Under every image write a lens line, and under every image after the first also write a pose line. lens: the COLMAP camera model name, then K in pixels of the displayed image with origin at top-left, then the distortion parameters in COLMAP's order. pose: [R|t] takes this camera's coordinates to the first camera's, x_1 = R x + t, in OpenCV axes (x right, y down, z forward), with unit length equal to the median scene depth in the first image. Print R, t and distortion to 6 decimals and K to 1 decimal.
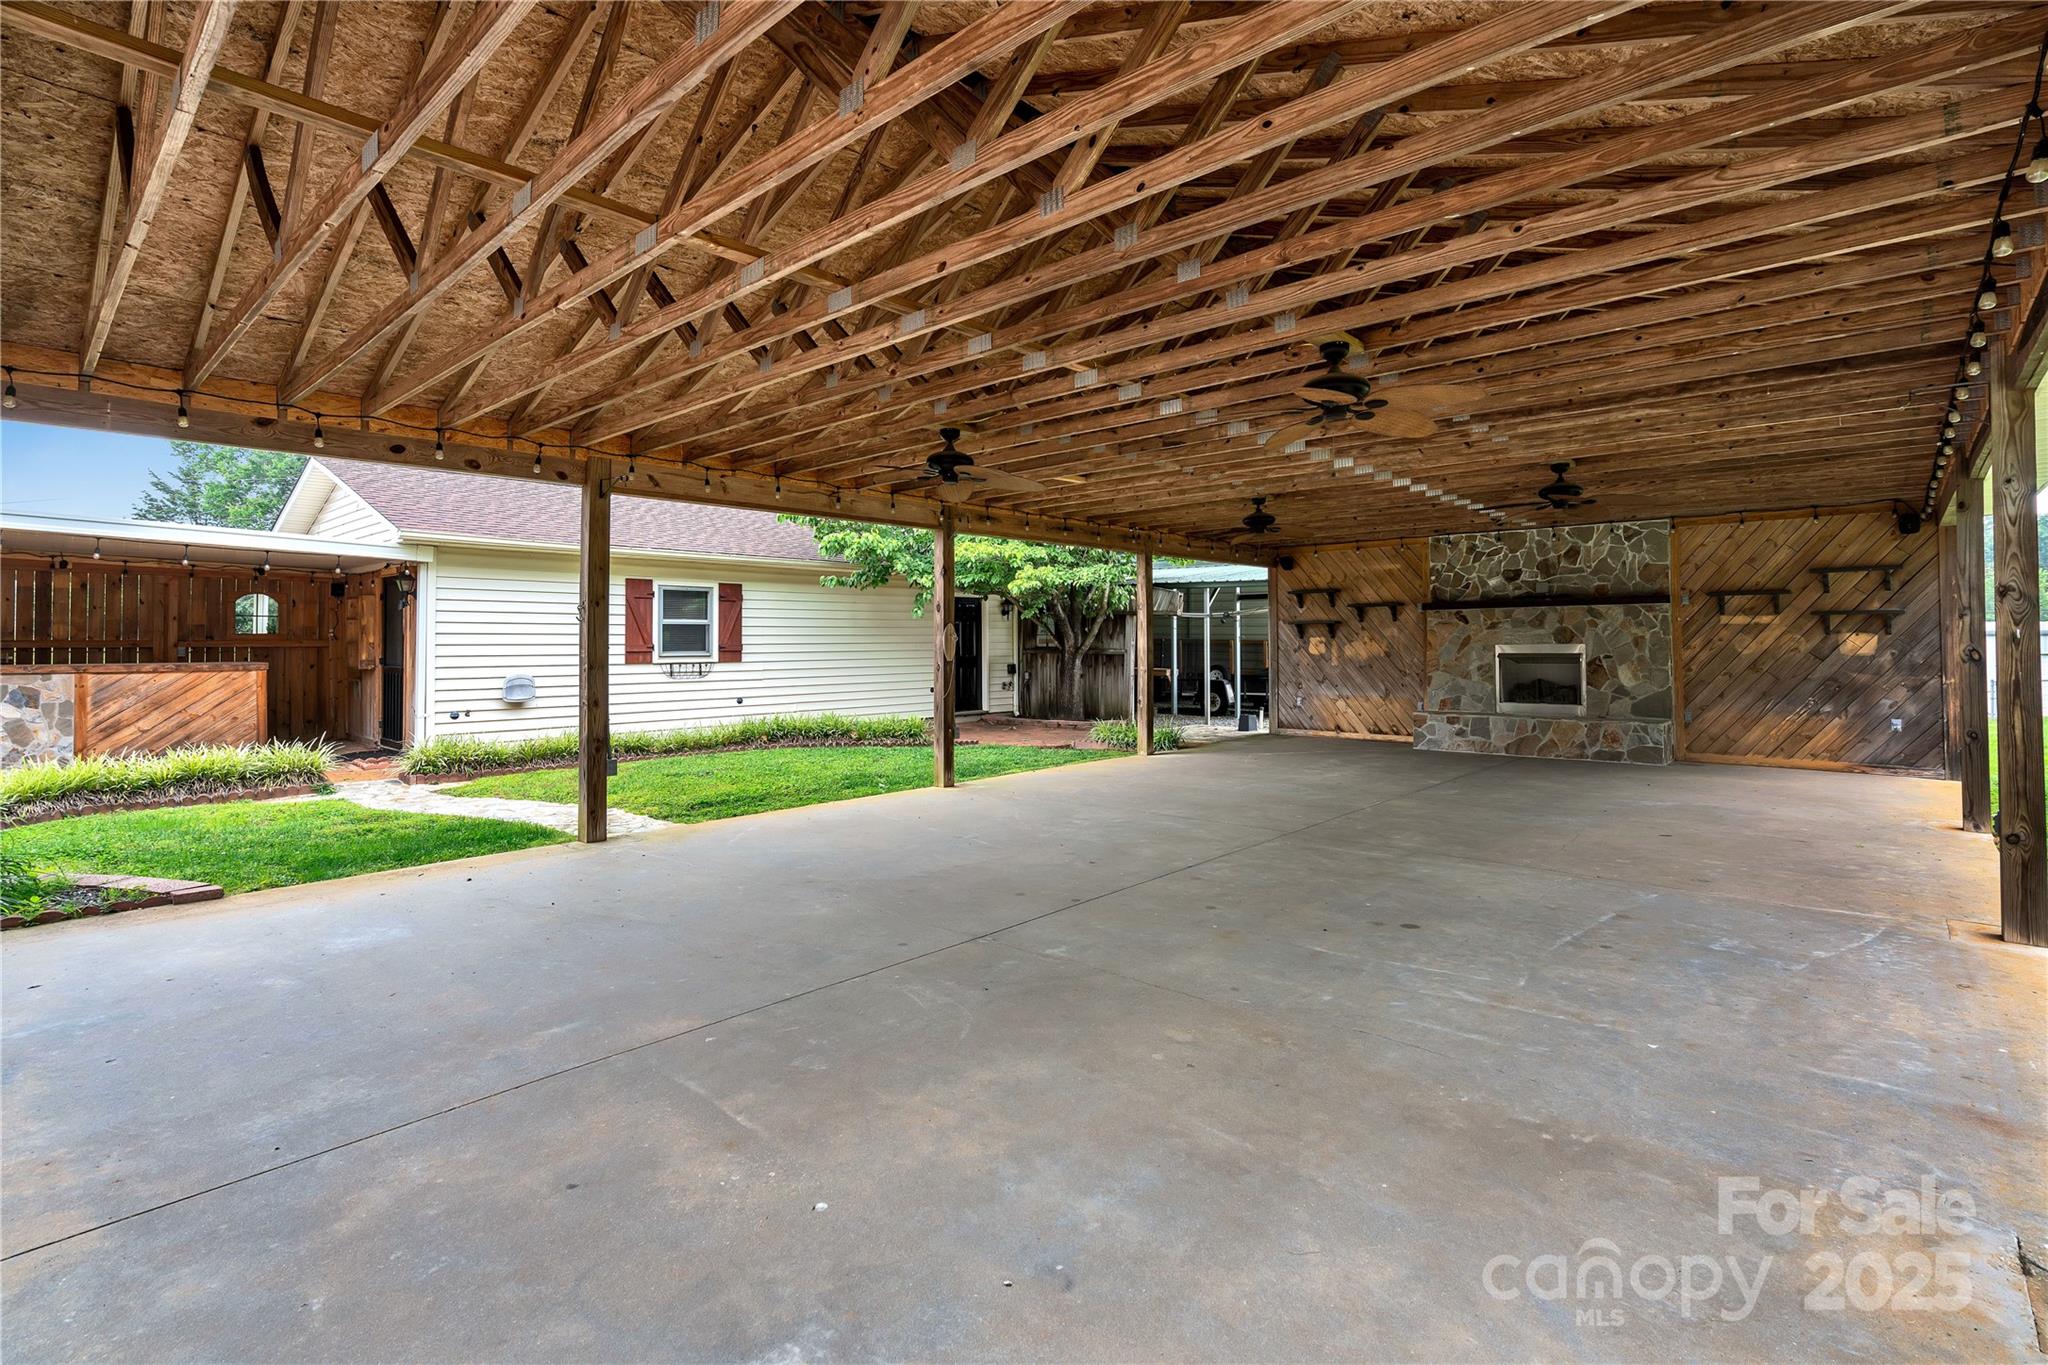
lens RADIAL K [[924.9, 0, 1021.2], [0, 924.9, 671.4], [0, 0, 1]] dist [-0.000375, 0.000225]
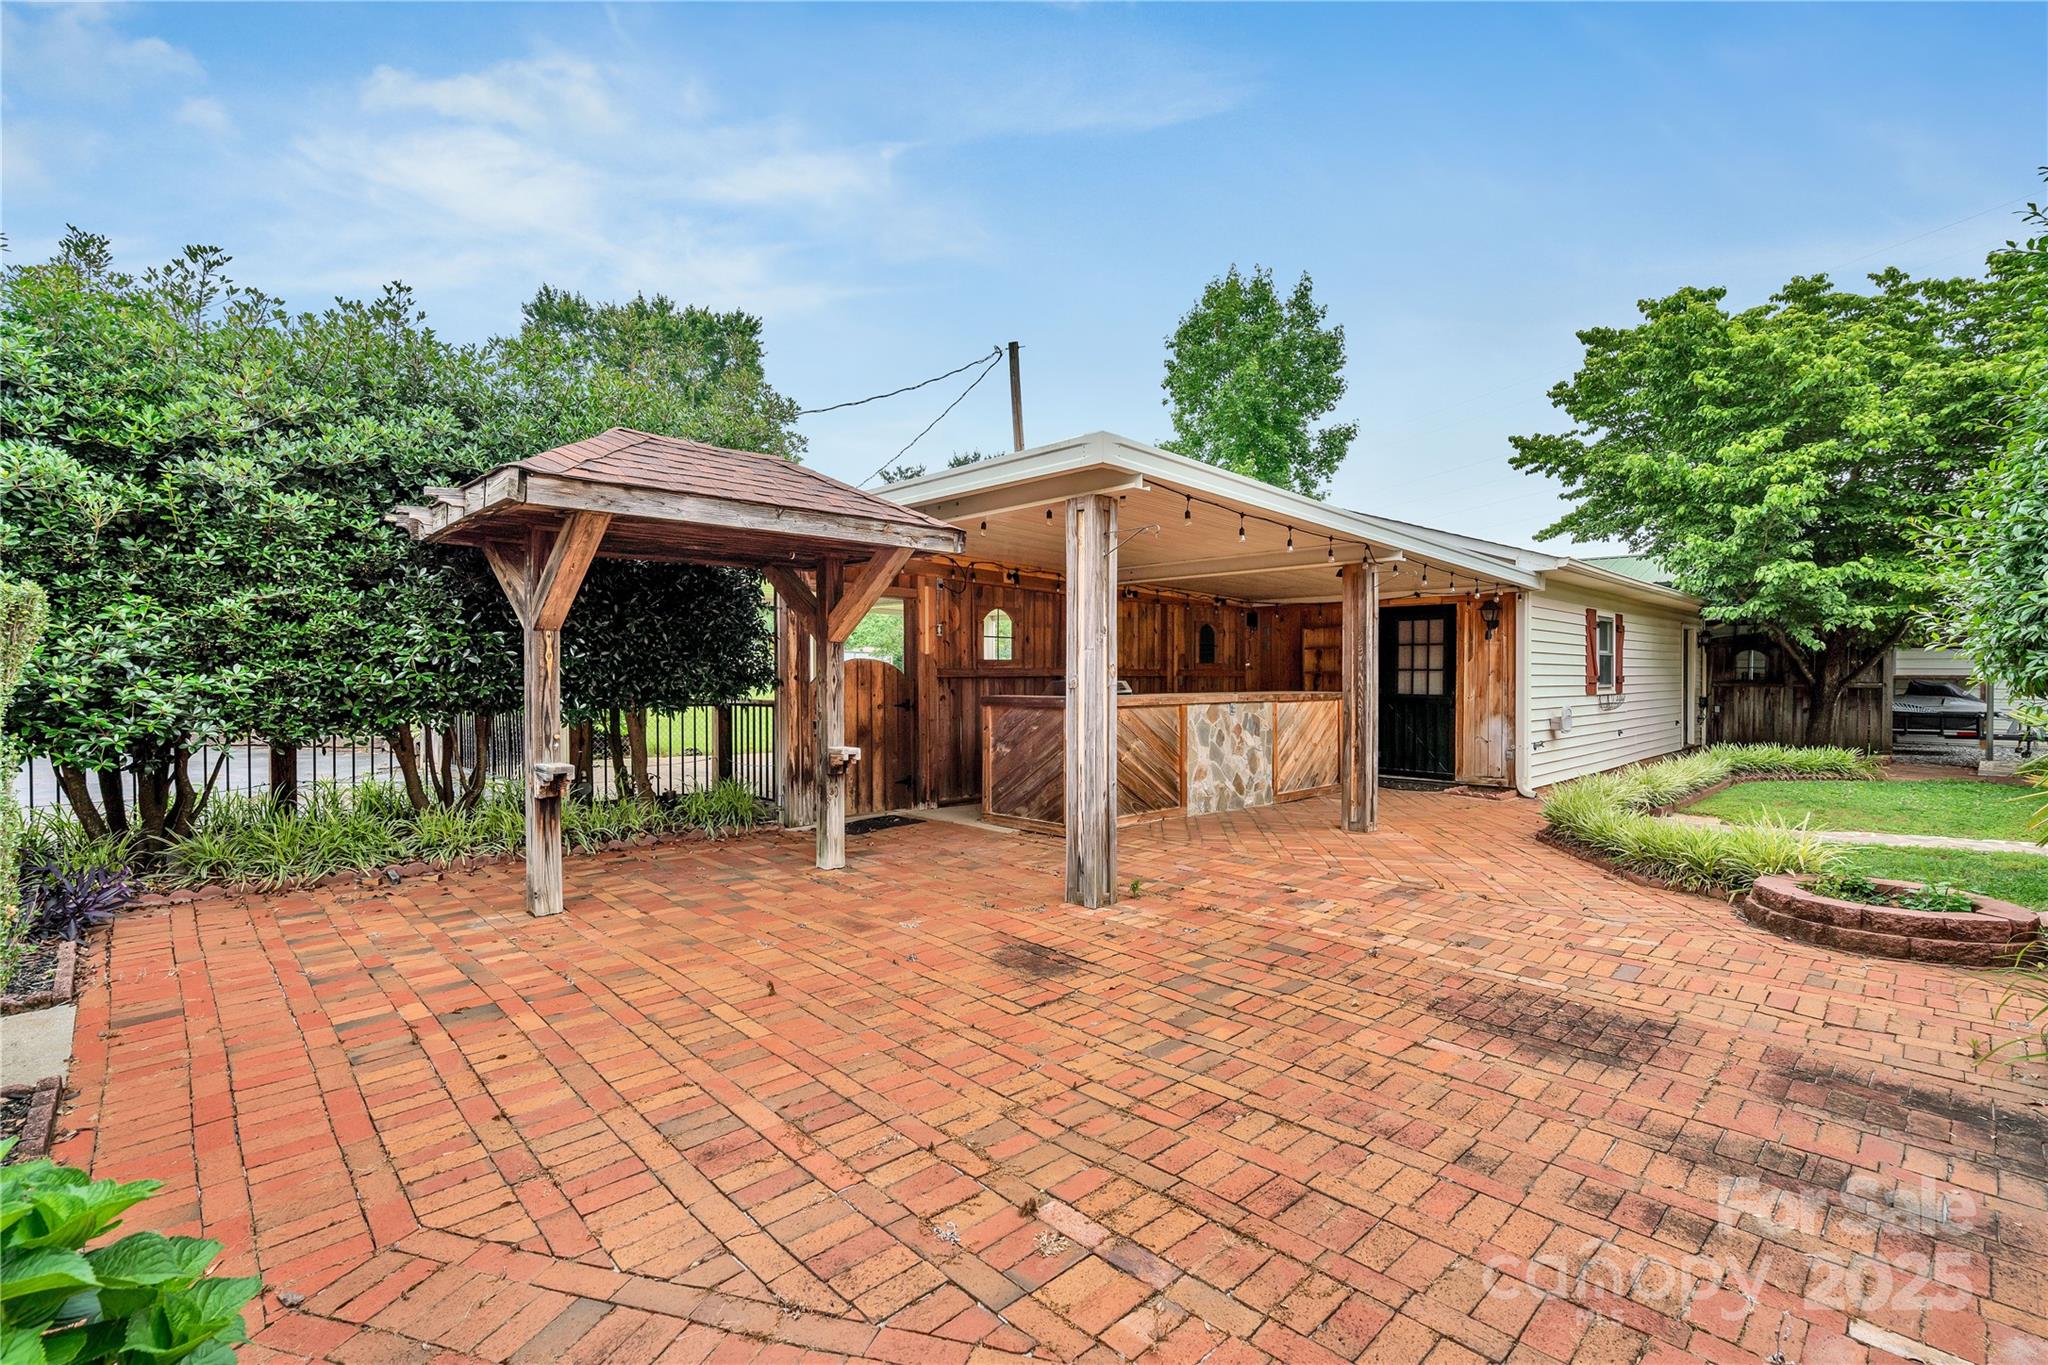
lens RADIAL K [[924.9, 0, 1021.2], [0, 924.9, 671.4], [0, 0, 1]] dist [-0.000375, 0.000225]
pose [[0.998284, 0.003584, -0.058441, -1.032946], [-0.005618, 0.999383, -0.034683, 0.004622], [0.058280, 0.034952, 0.997688, -0.024886]]
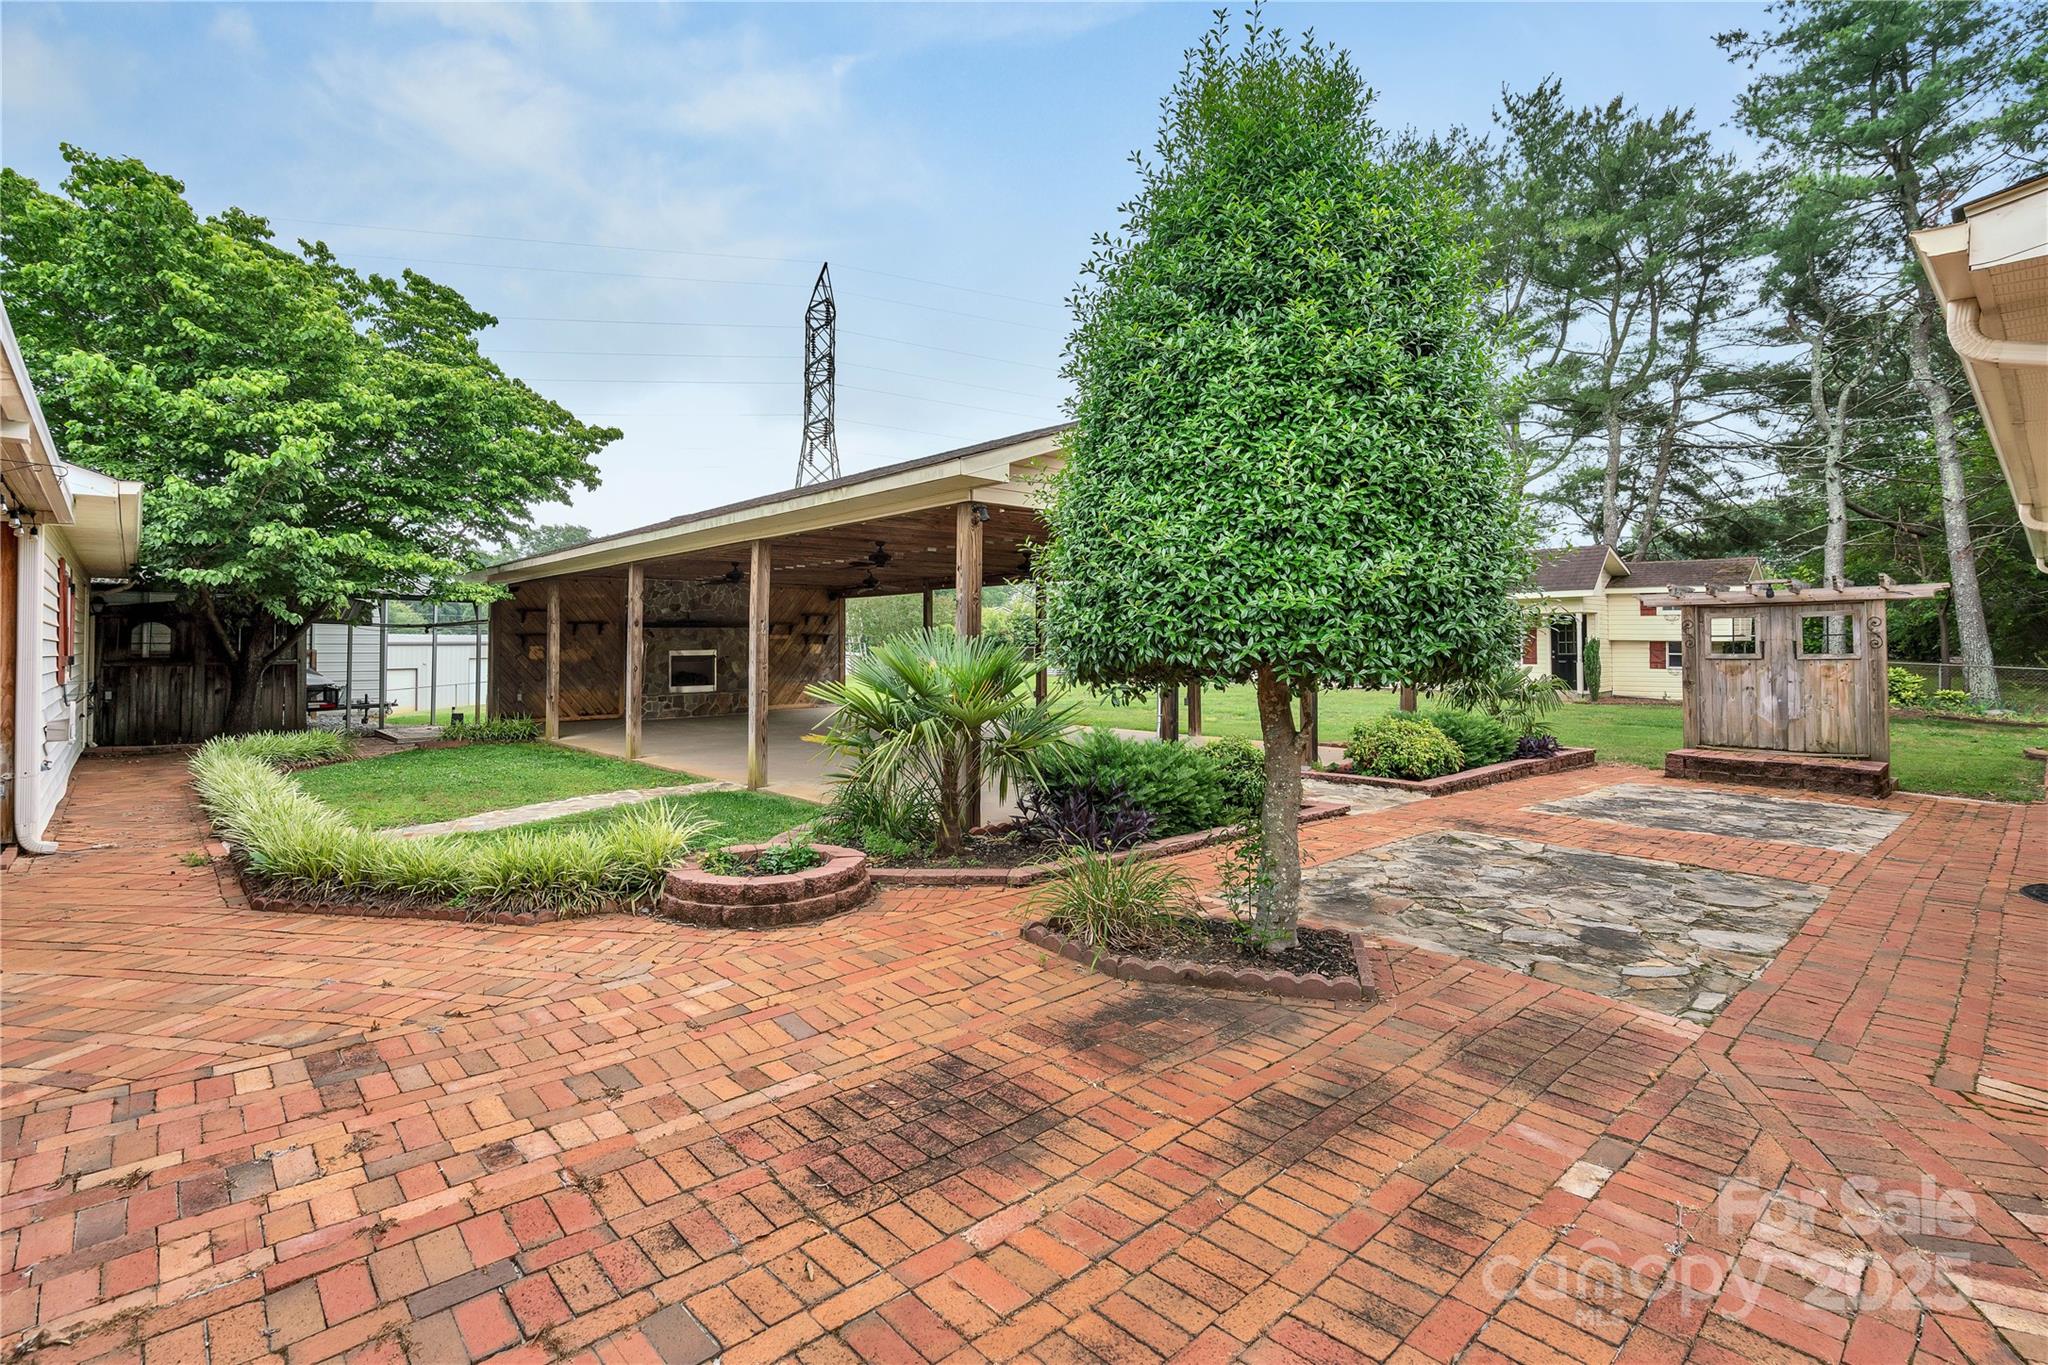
lens RADIAL K [[955.3, 0, 1022.6], [0, 955.3, 611.7], [0, 0, 1]] dist [-0.003279, 0.000230]
pose [[0.087475, 0.036163, 0.995510, -1.119072], [0.036849, 0.998539, -0.039511, -0.008576], [-0.995485, 0.040140, 0.086015, 0.254986]]
